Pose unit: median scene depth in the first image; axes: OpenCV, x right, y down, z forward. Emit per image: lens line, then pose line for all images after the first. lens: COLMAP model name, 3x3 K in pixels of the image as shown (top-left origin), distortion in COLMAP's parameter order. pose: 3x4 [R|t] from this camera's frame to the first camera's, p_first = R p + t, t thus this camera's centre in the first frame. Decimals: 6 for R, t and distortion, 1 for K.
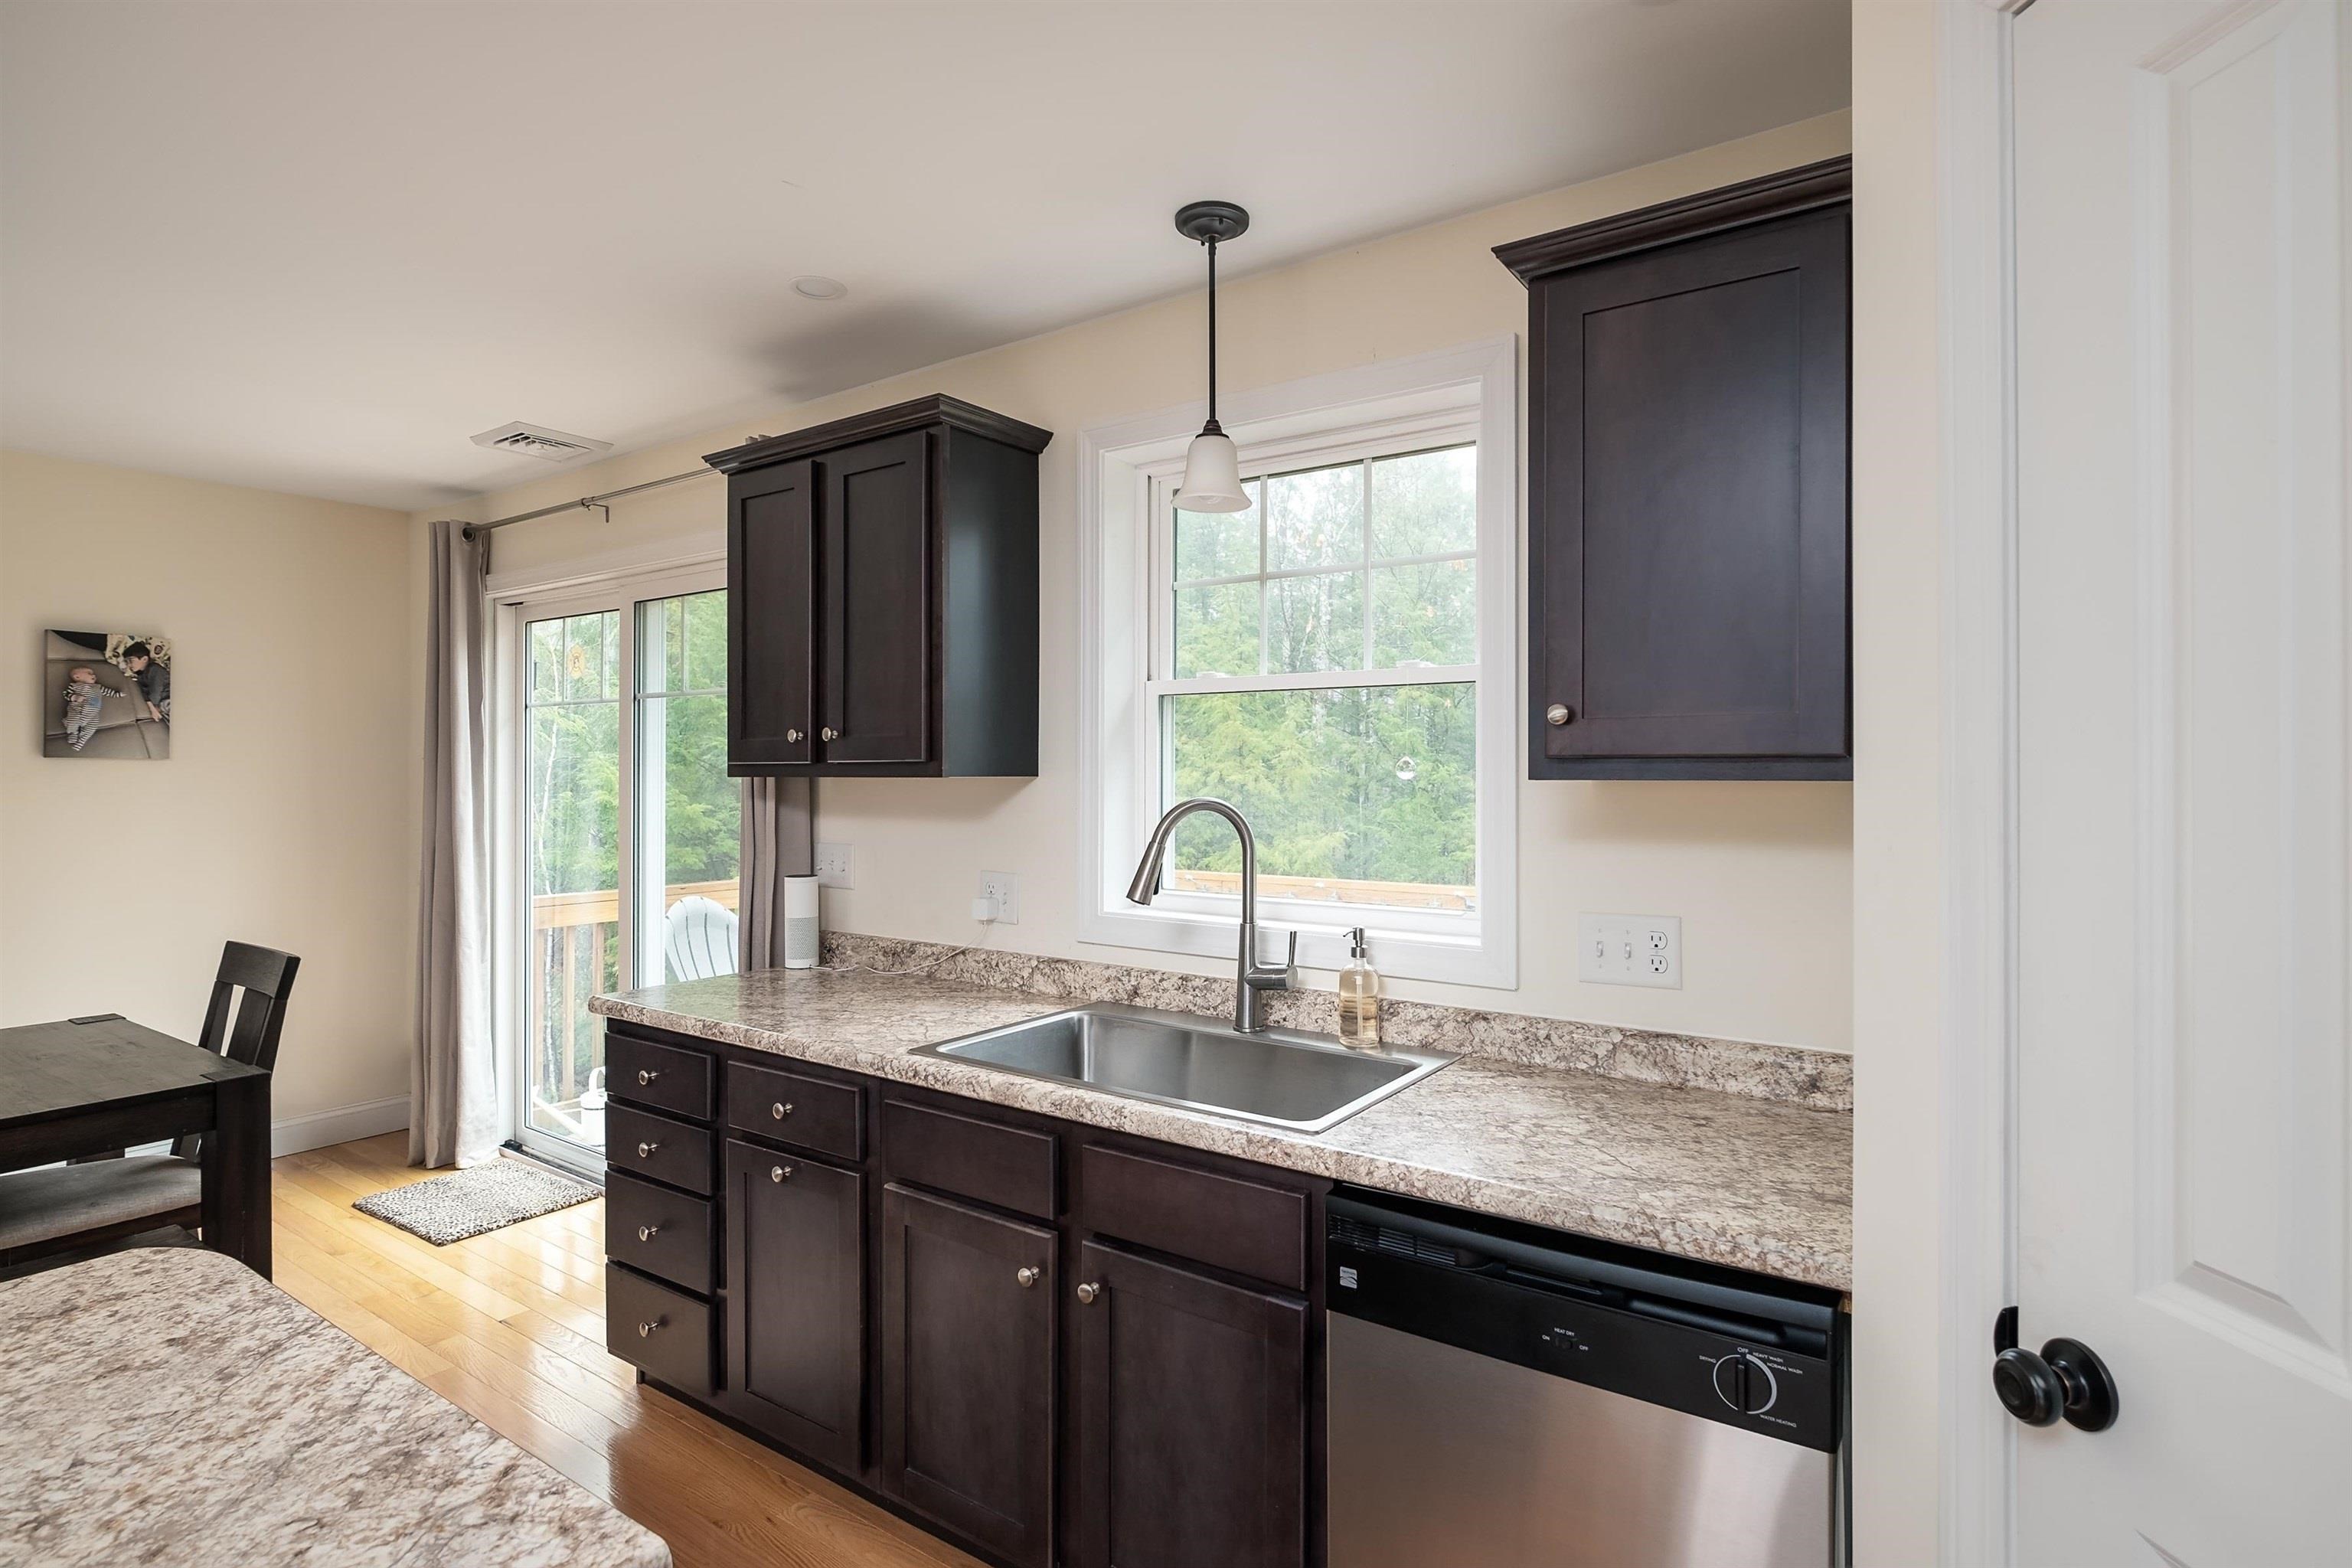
lens RADIAL K [[1178.8, 0, 1196.0], [0, 1178.8, 802.5], [0, 0, 1]] dist [-0.001151, 0.003742]
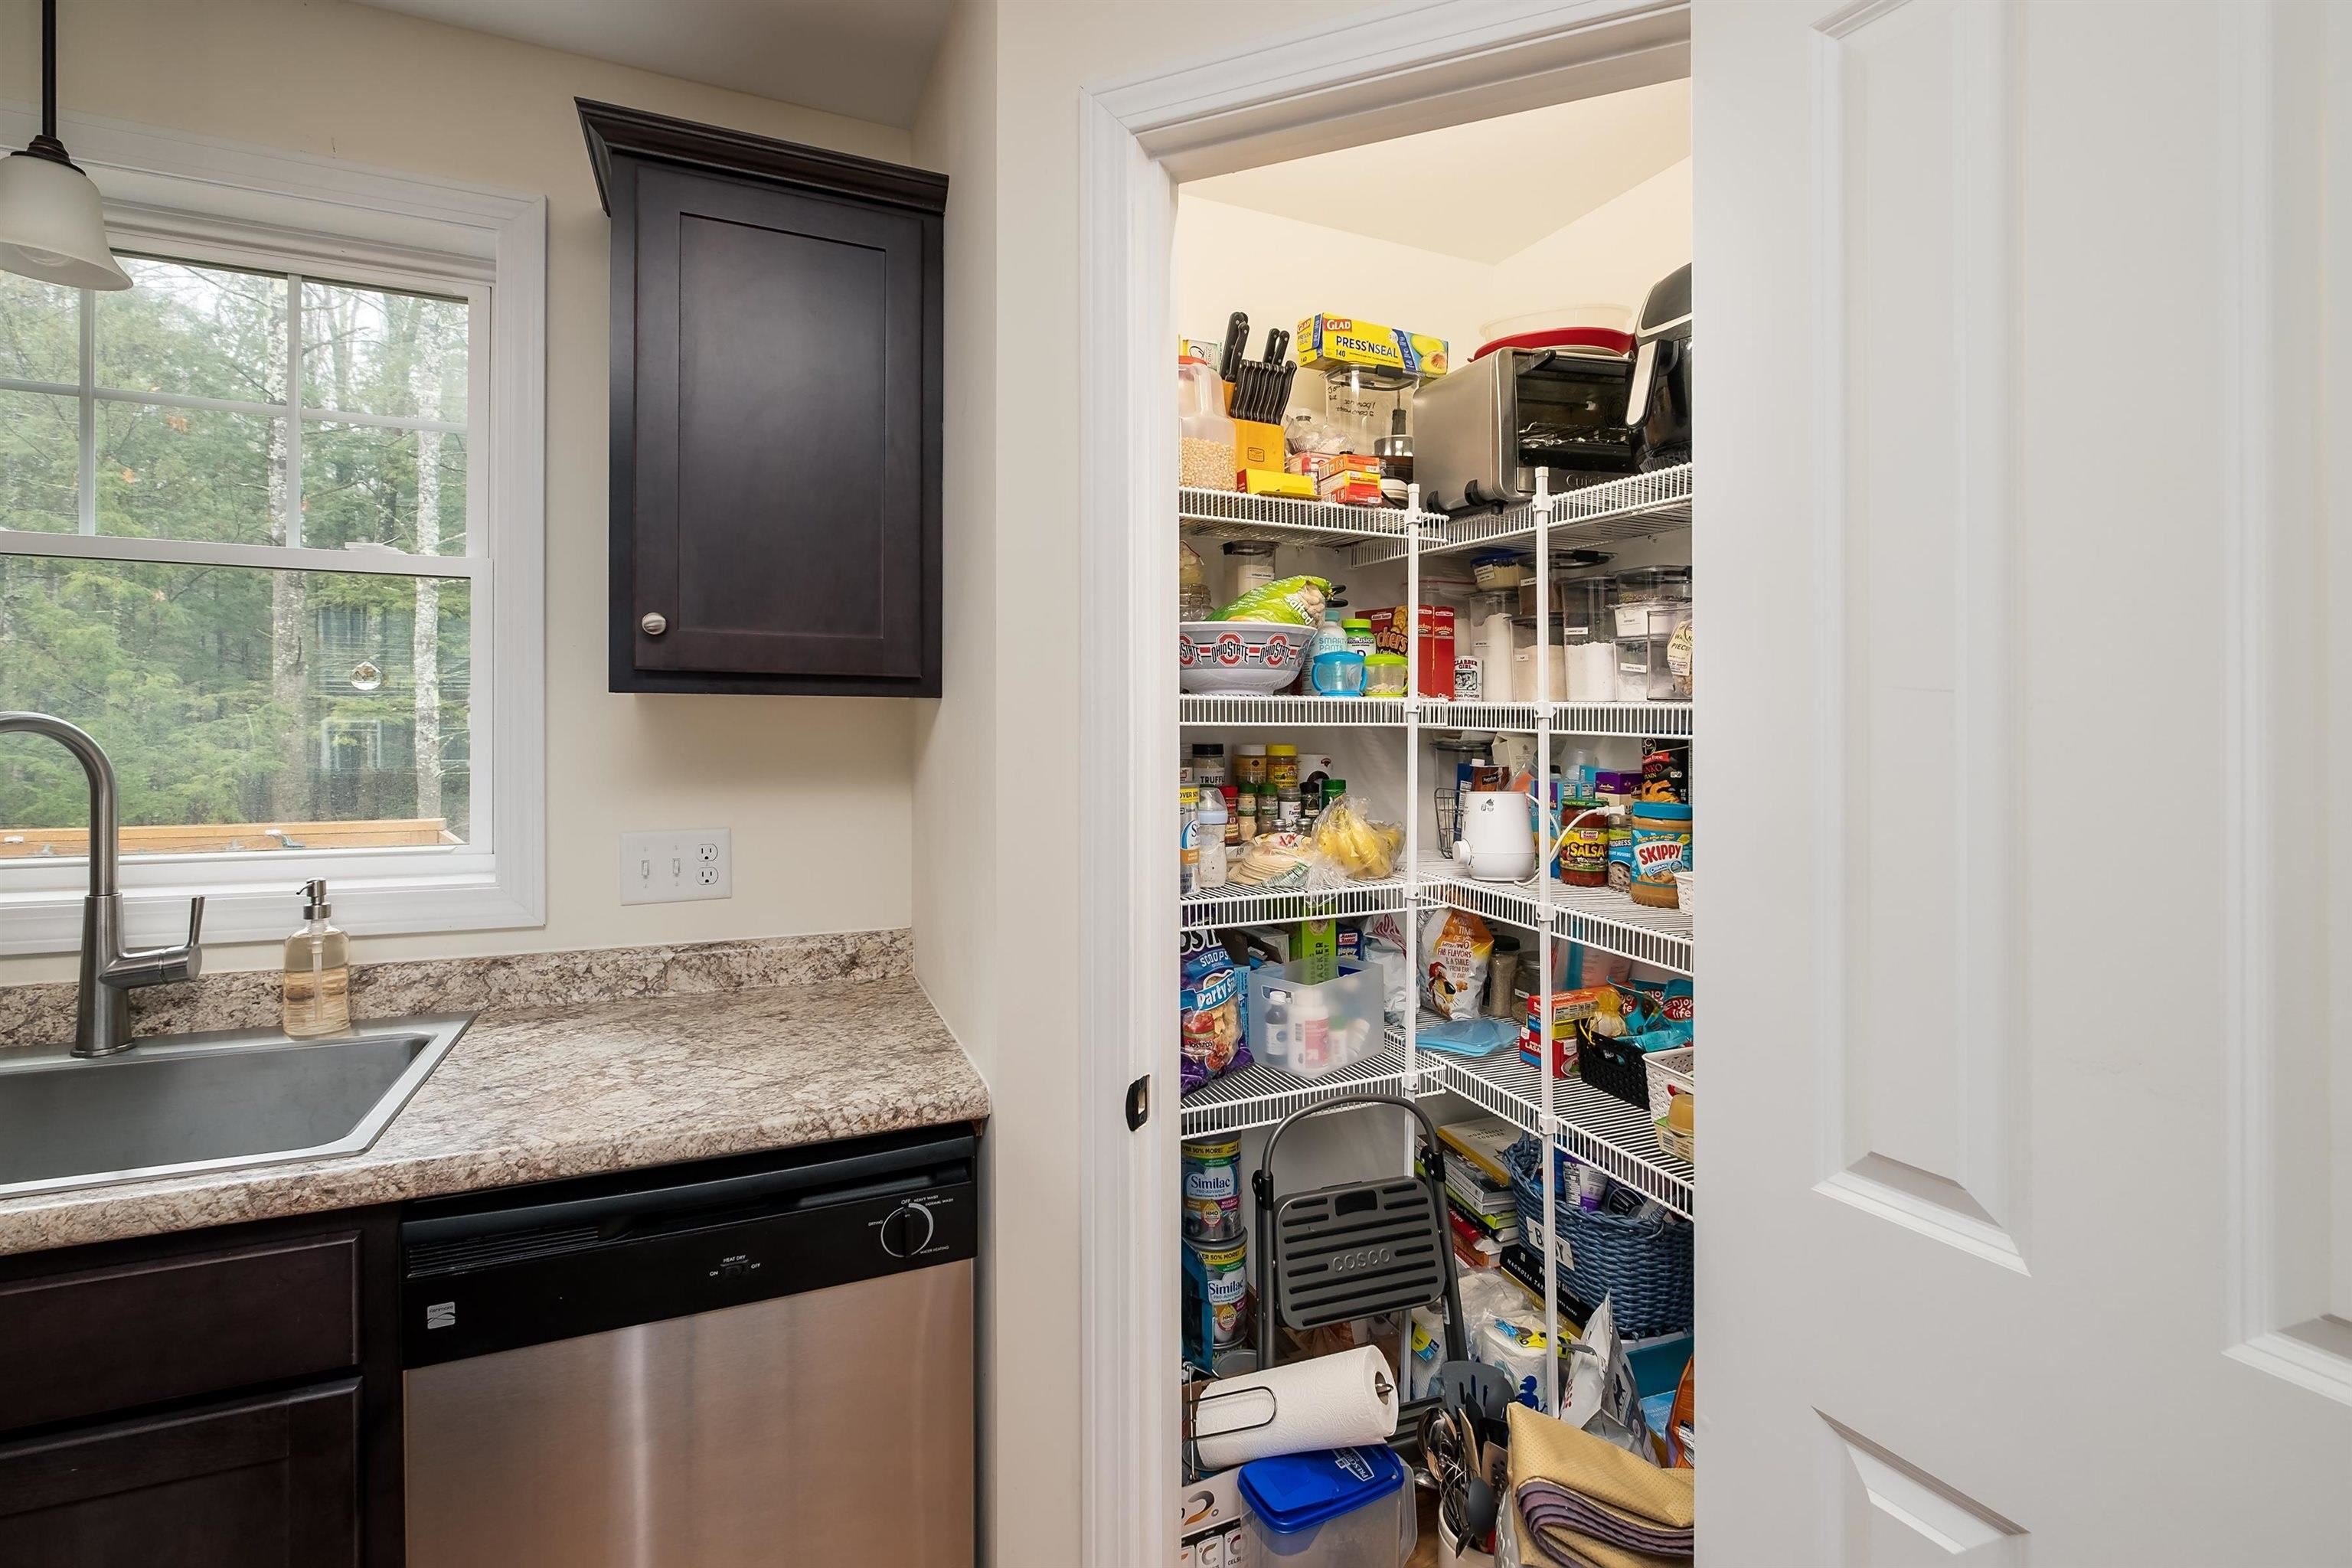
lens RADIAL K [[1085.3, 0, 1208.1], [0, 1085.3, 714.4], [0, 0, 1]] dist [-0.019092, 0.000951]
pose [[0.506042, -0.001077, 0.862508, -0.170781], [0.006674, 0.999974, -0.002668, 0.003714], [-0.862483, 0.007107, 0.506036, 0.141636]]
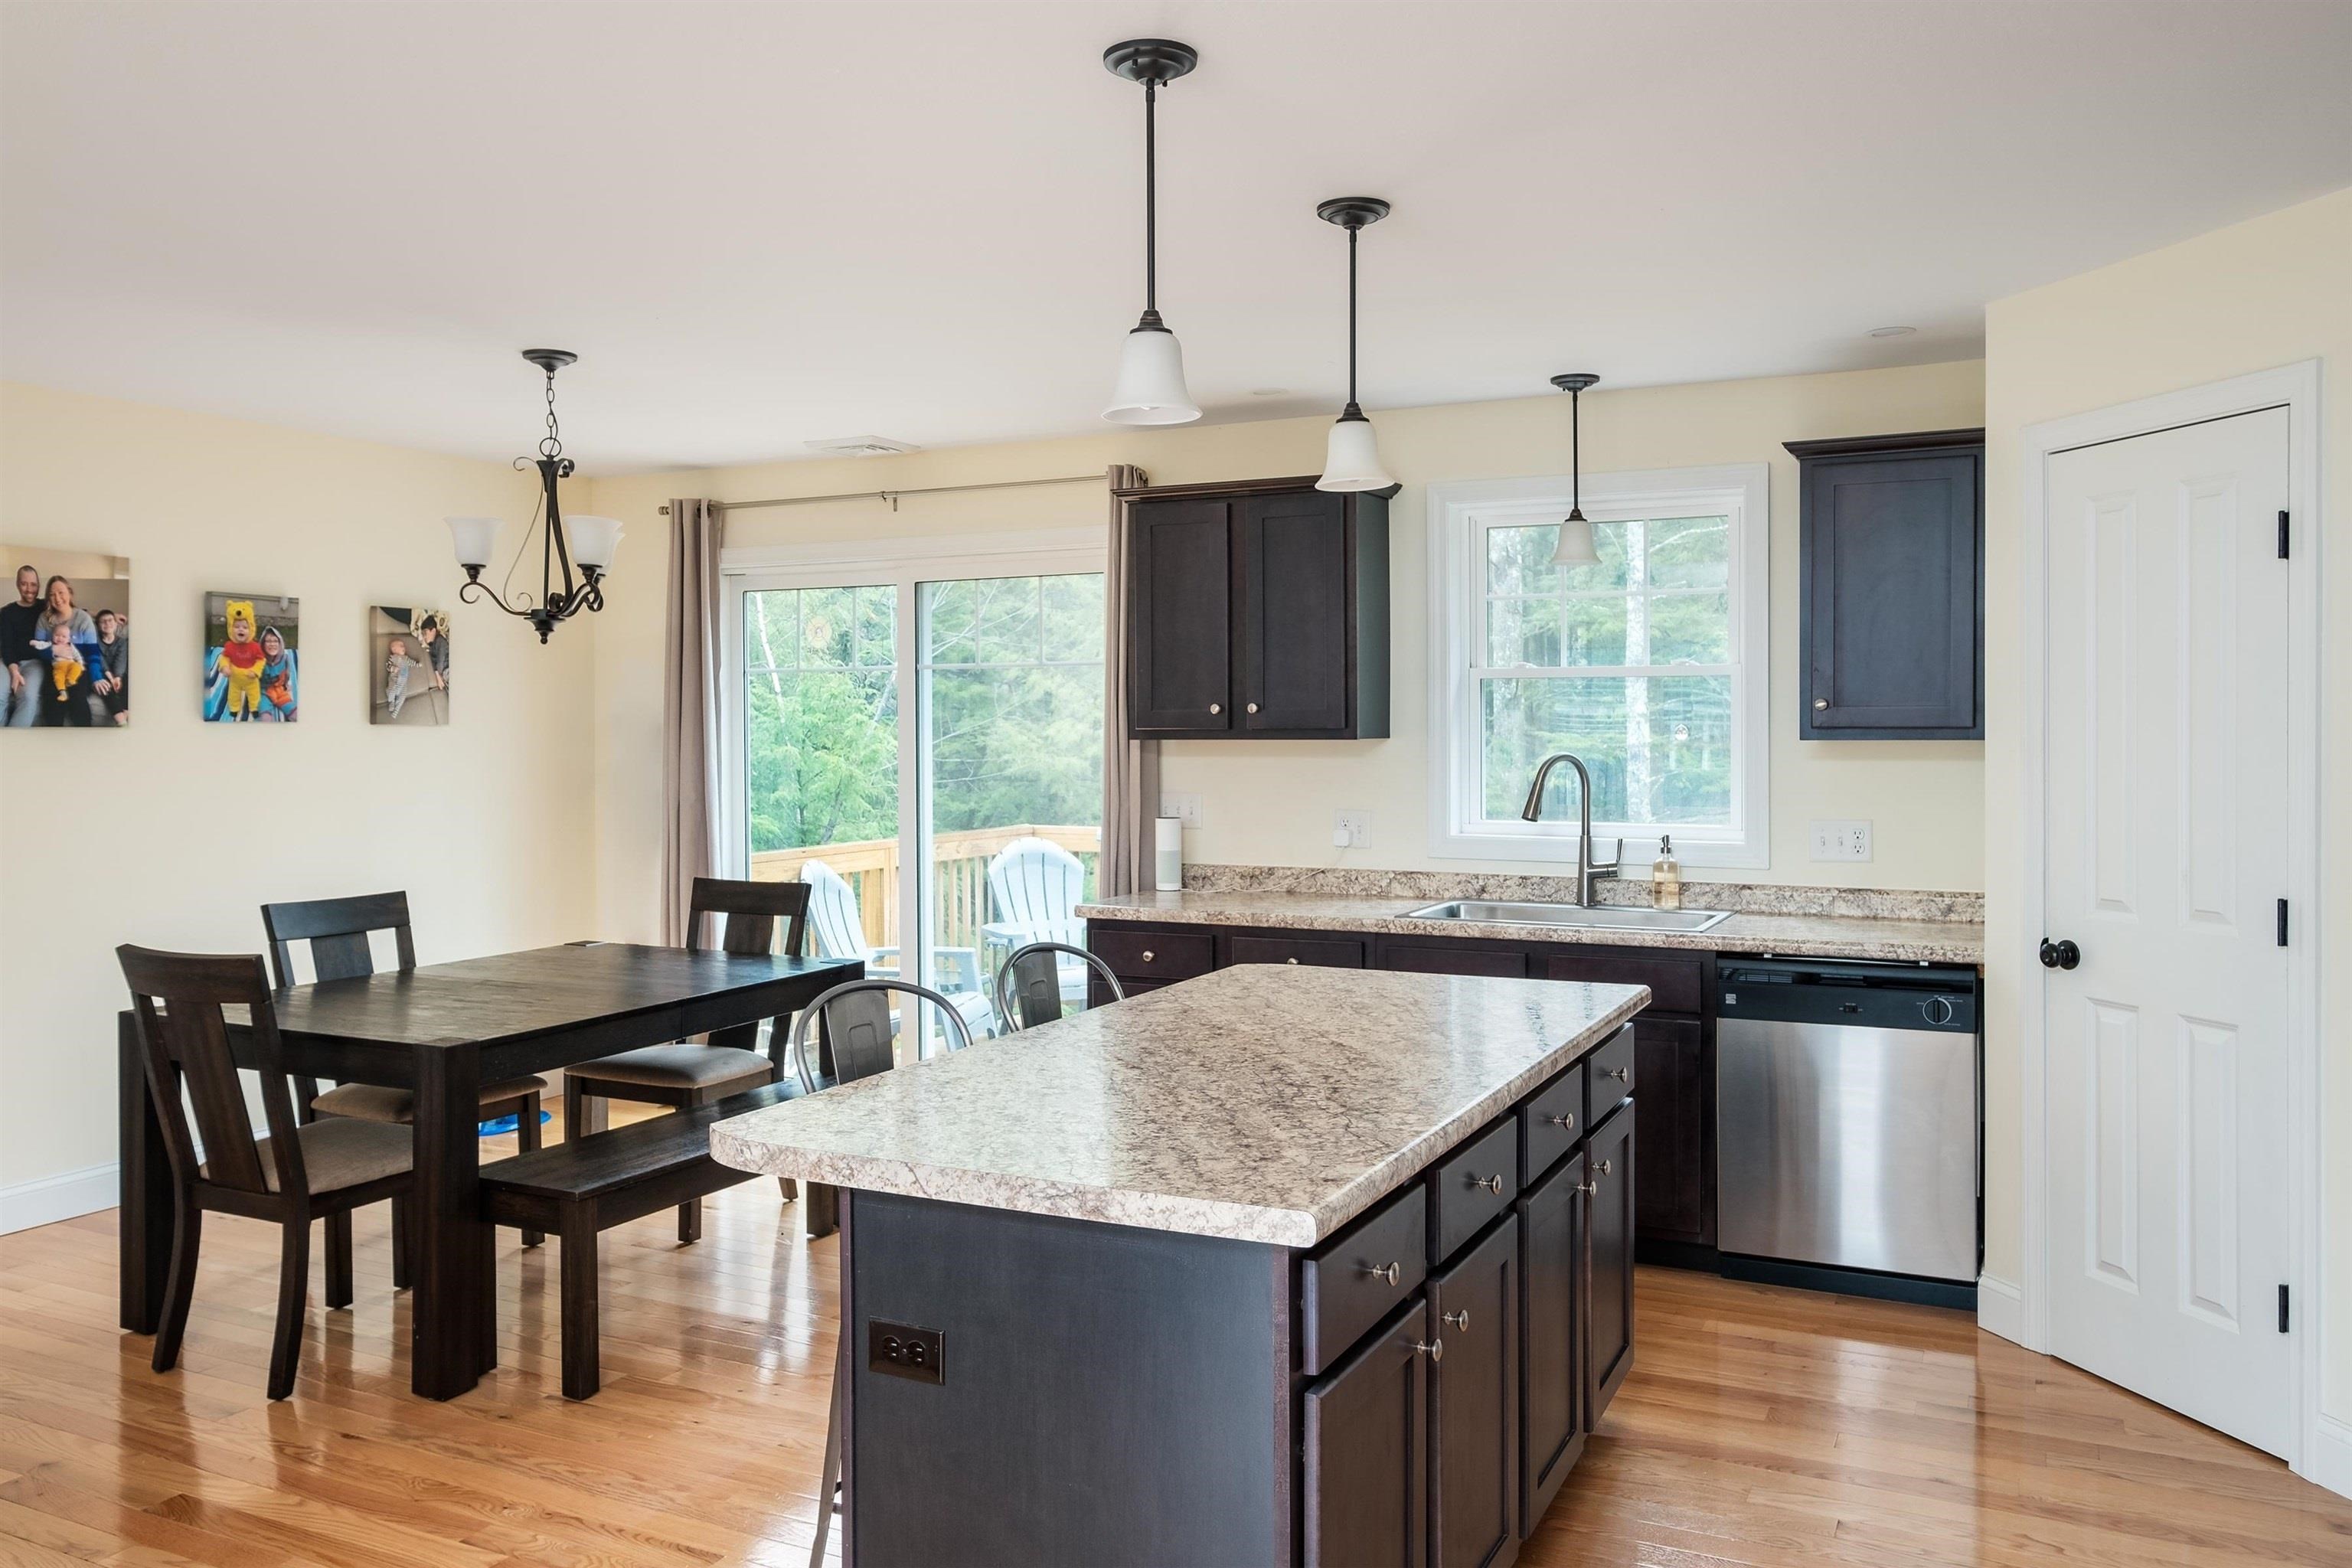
lens RADIAL K [[1744.2, 0, 1173.7], [0, 1744.2, 764.9], [0, 0, 1]] dist [0.009006, 0.003804]
pose [[0.986598, -0.008261, 0.162963, -0.881661], [0.008519, 0.999963, -0.000882, 0.010217], [-0.162950, 0.002259, 0.986632, -1.176057]]
